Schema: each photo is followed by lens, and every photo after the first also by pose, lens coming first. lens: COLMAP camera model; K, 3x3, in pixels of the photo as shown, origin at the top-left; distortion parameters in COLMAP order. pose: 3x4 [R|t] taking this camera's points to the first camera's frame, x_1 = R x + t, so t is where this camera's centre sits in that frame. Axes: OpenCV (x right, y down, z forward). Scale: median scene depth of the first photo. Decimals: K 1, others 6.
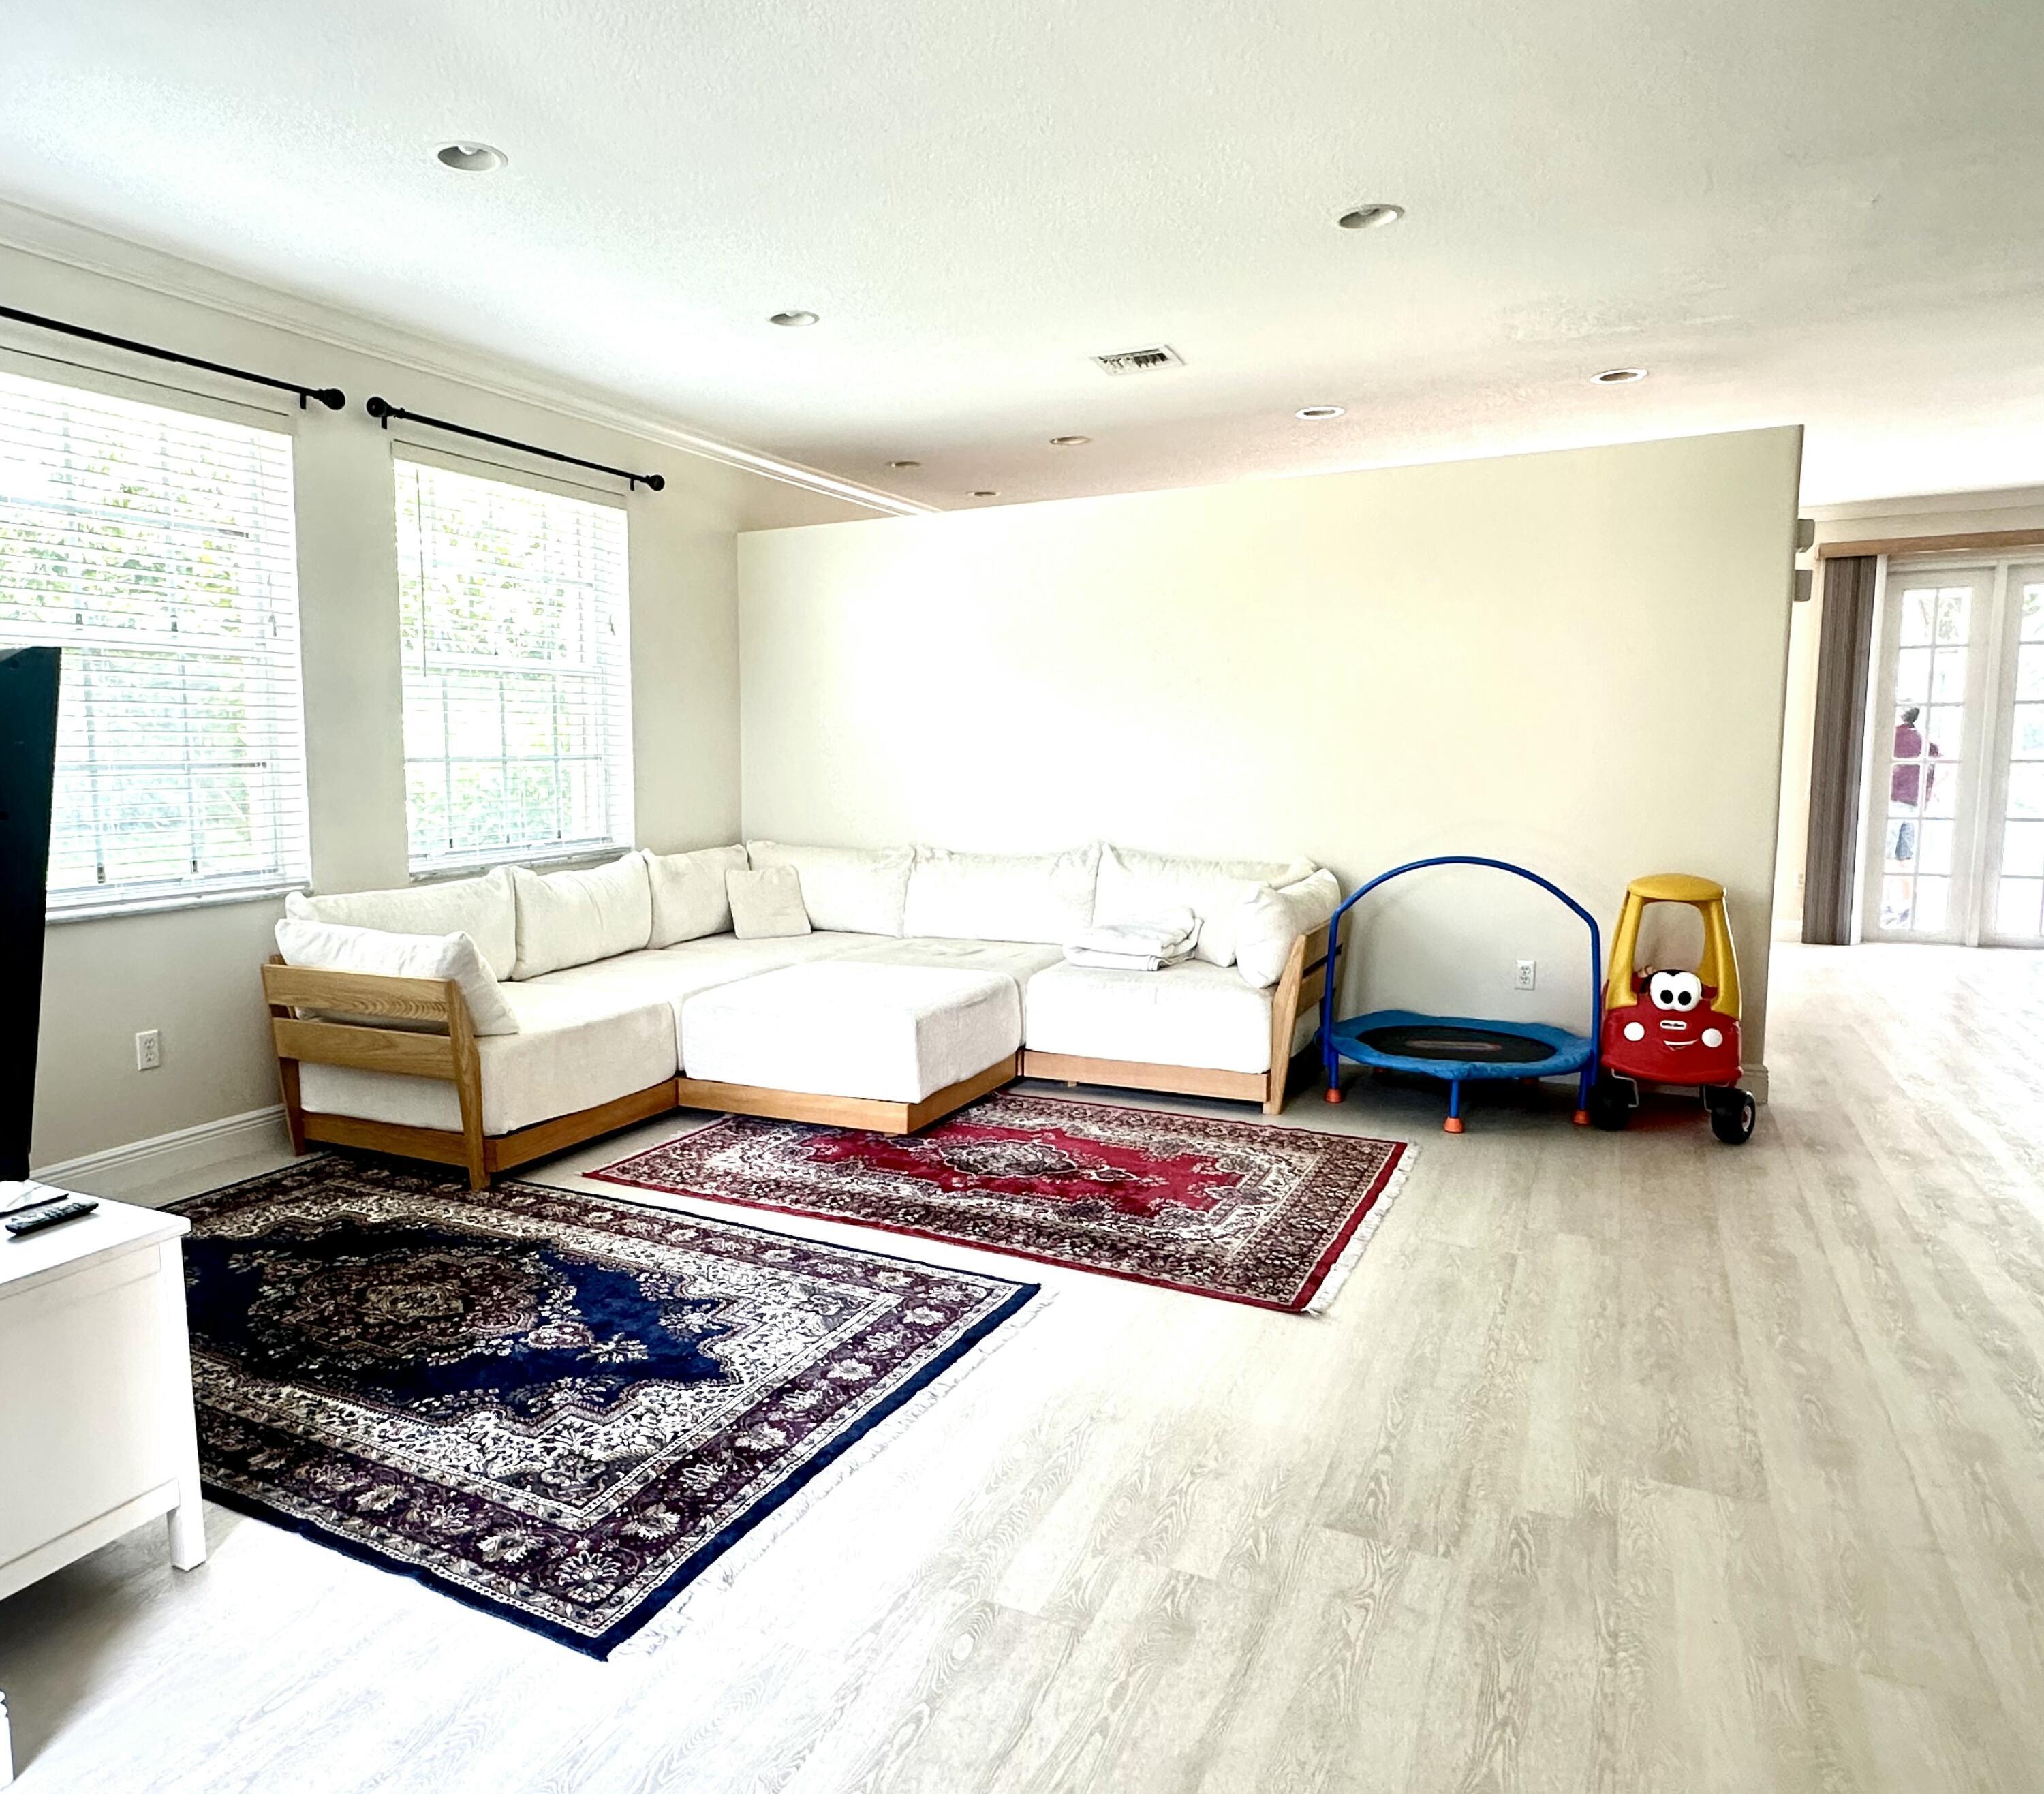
lens RADIAL K [[1376.0, 0, 861.8], [0, 1376.0, 898.0], [0, 0, 1]] dist [0.002061, -0.002150]
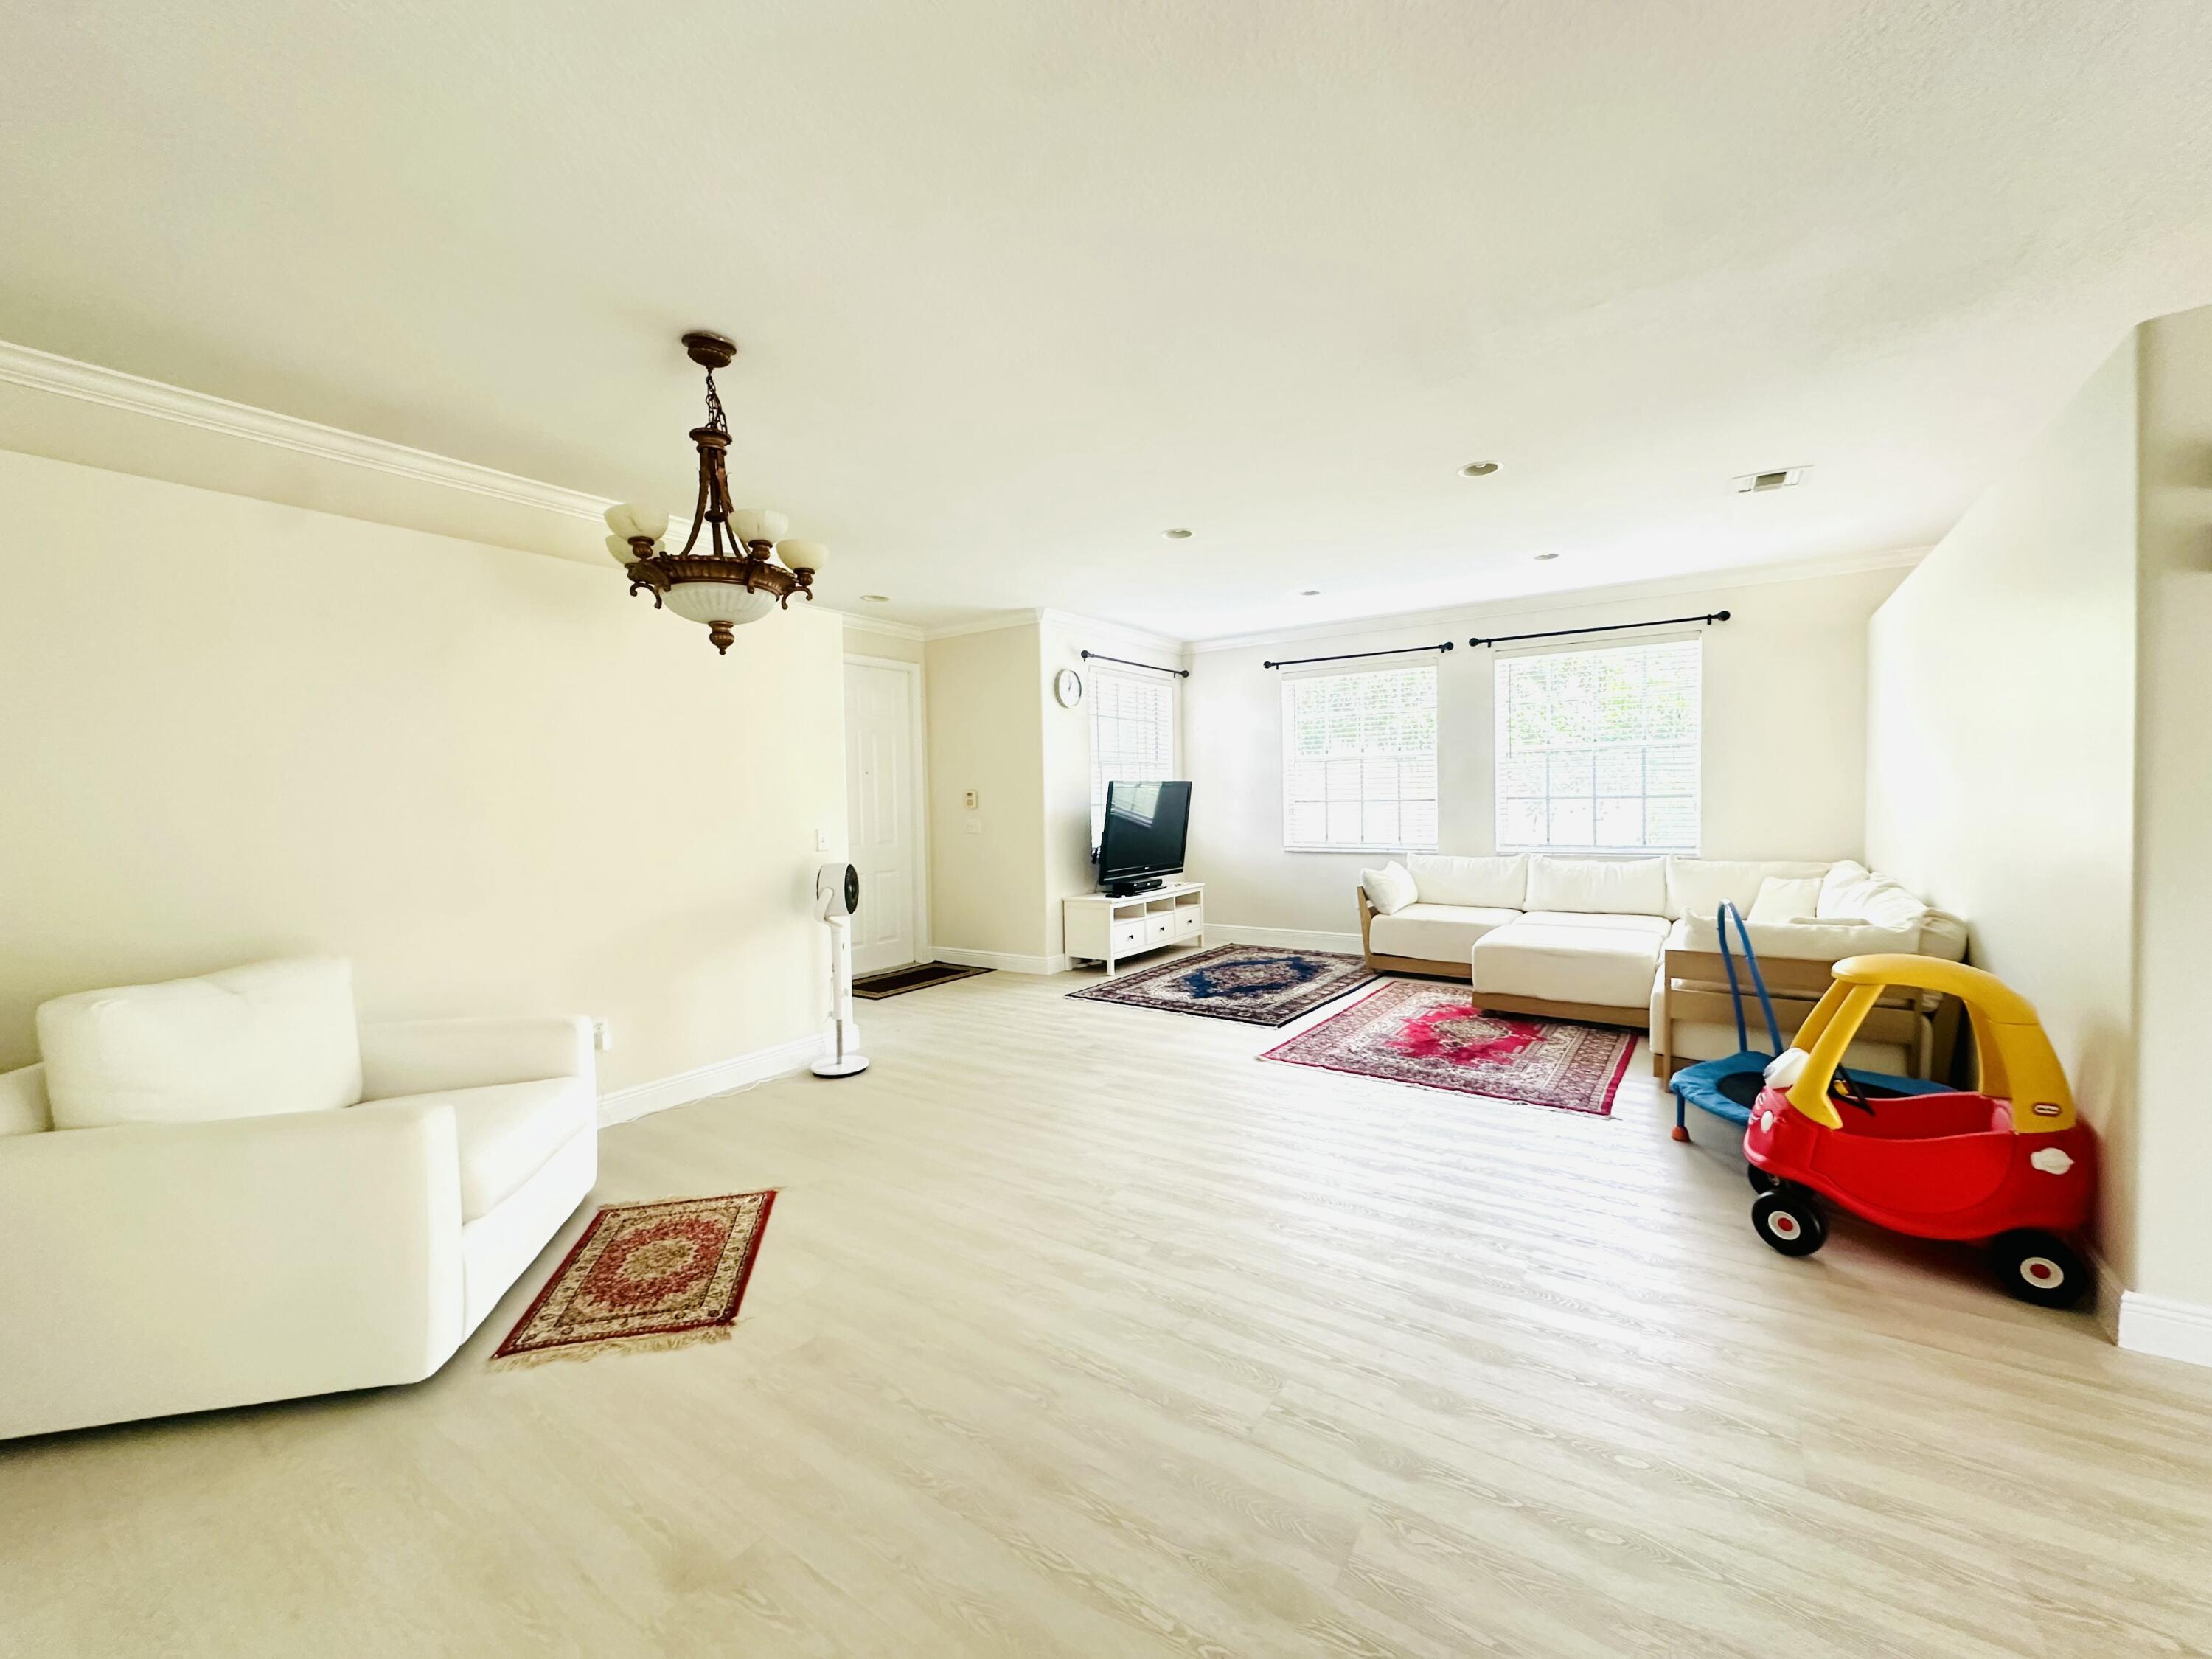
lens RADIAL K [[880.5, 0, 1108.9], [0, 880.5, 826.3], [0, 0, 1]] dist [-0.002205, -0.000016]
pose [[-0.085648, 0.043959, -0.995355, 1.326482], [-0.088700, 0.994723, 0.051563, -0.091437], [0.992369, 0.092704, -0.081297, 0.641471]]
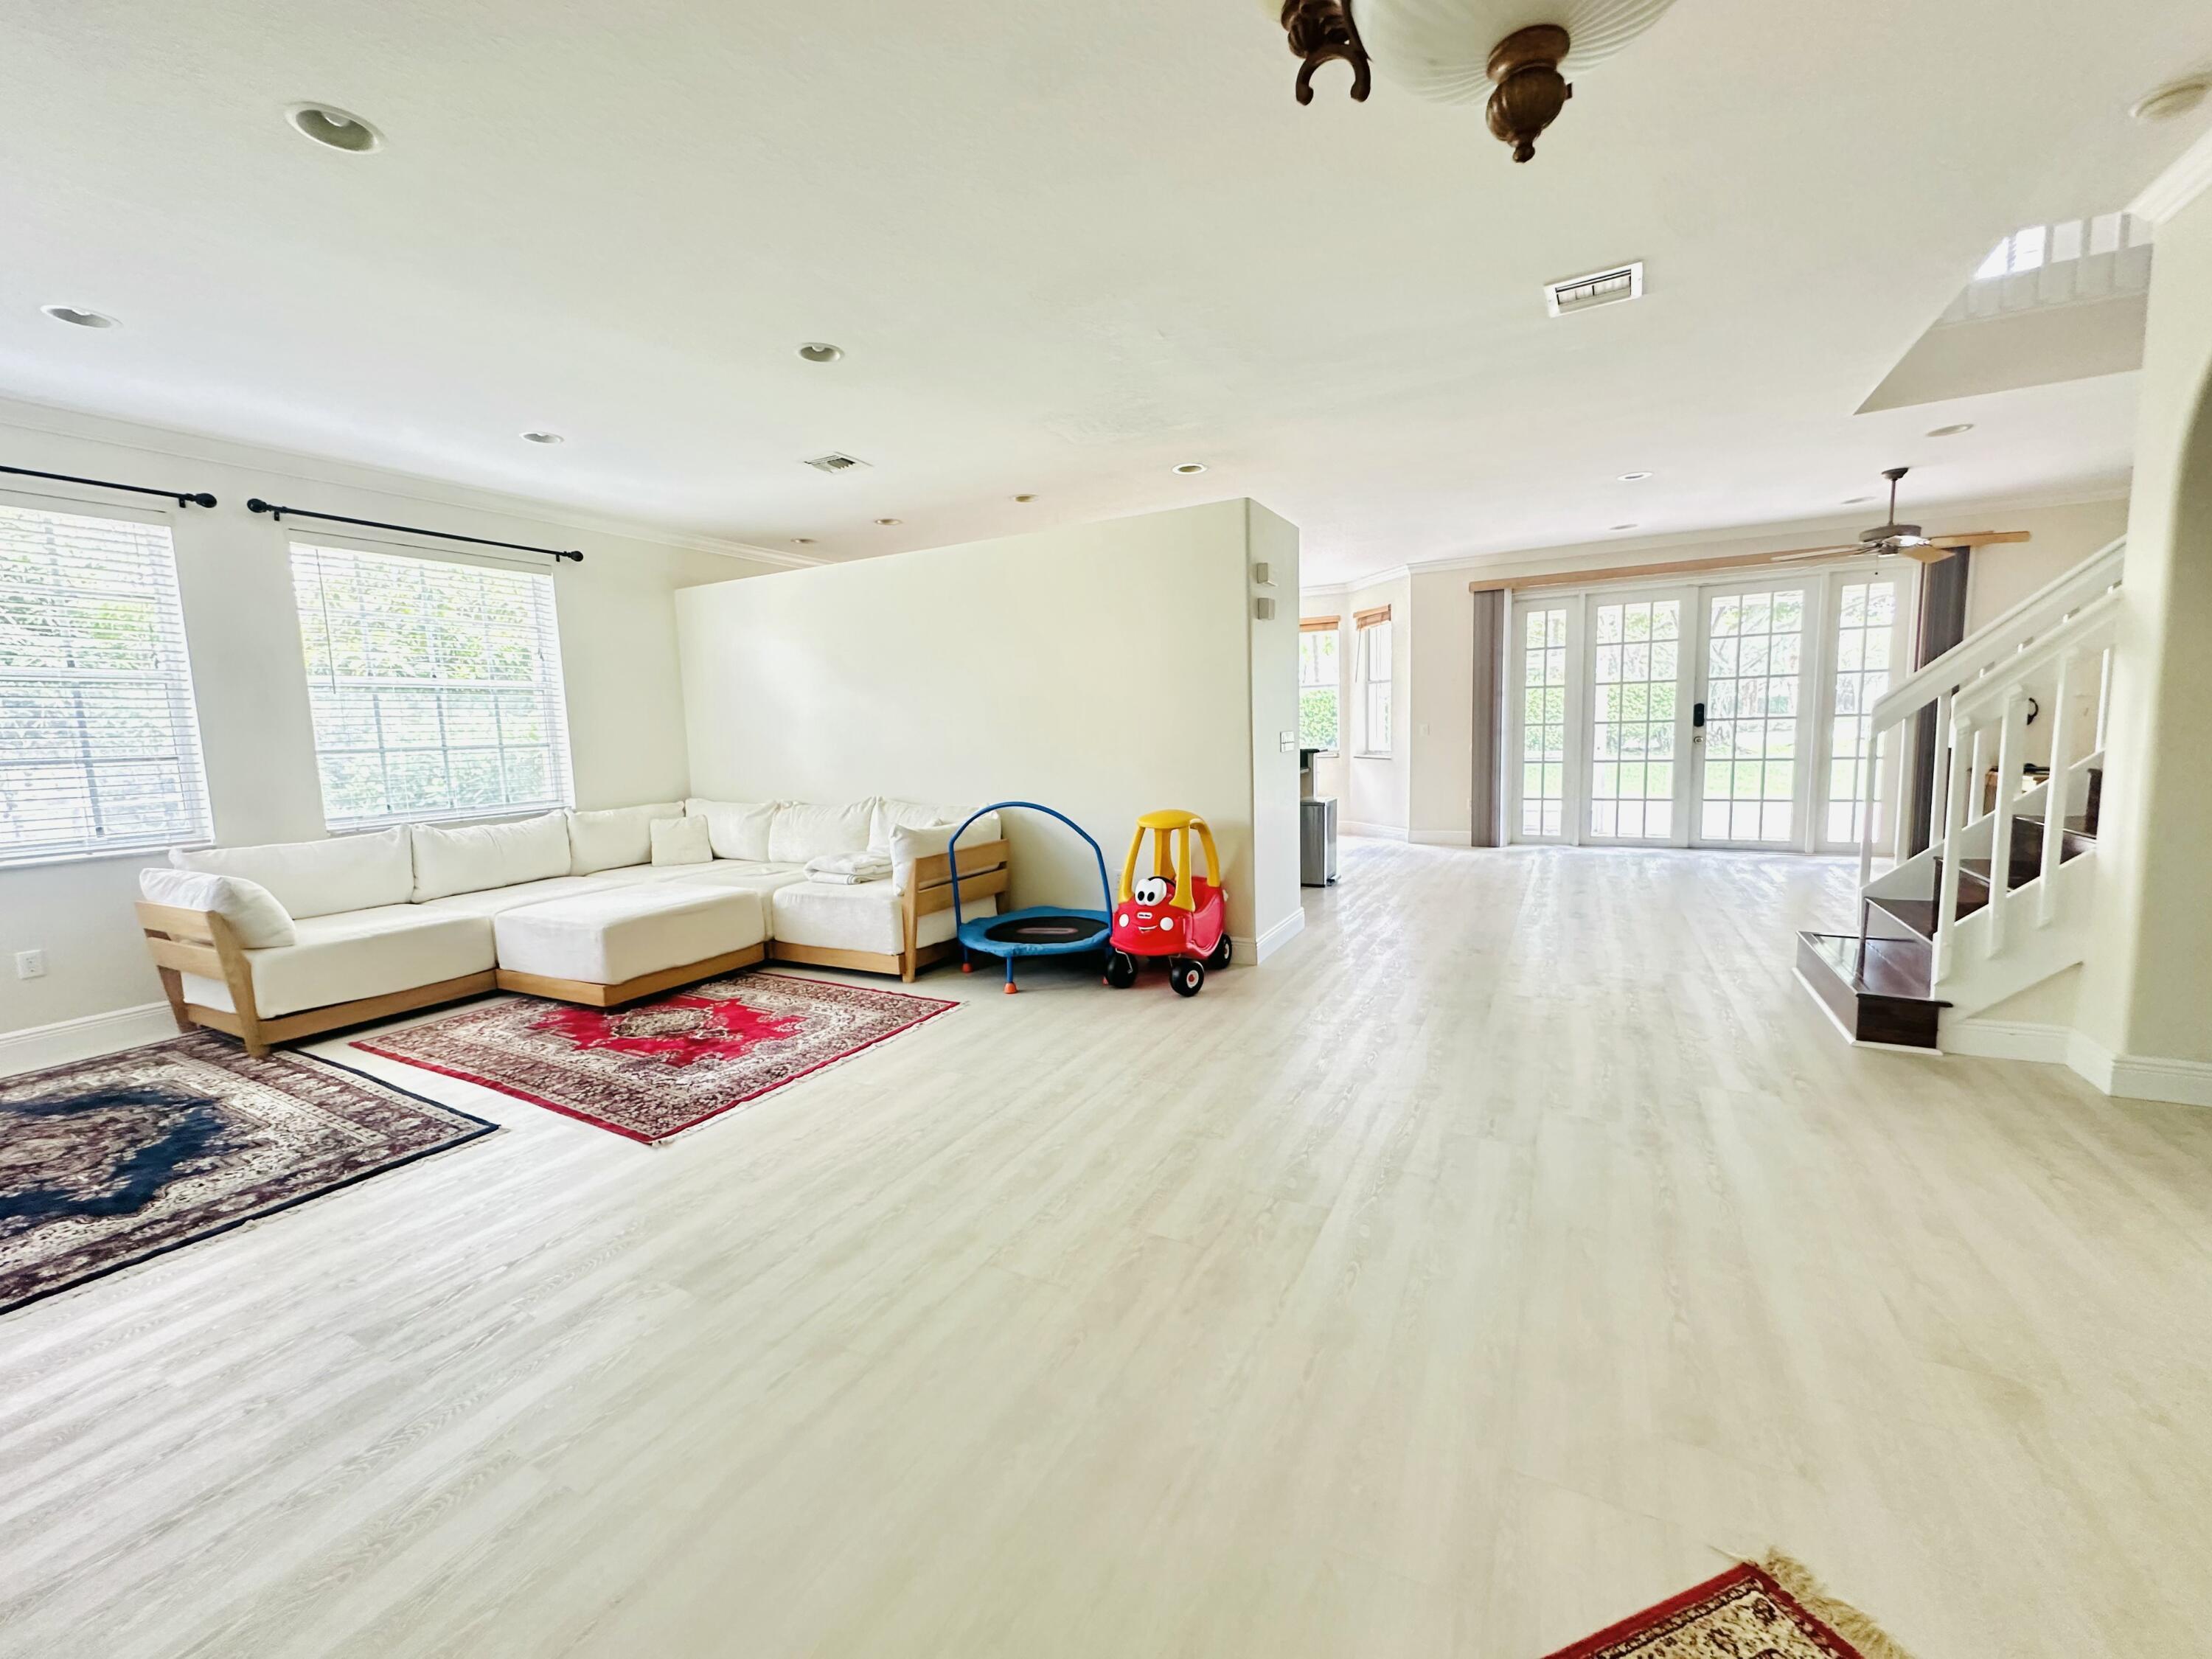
lens RADIAL K [[880.5, 0, 1108.9], [0, 880.5, 826.3], [0, 0, 1]] dist [-0.002205, -0.000016]
pose [[0.999537, -0.025814, 0.016092, 0.589248], [0.025768, 0.999663, 0.003074, -0.005479], [-0.016166, -0.002658, 0.999866, 0.085250]]
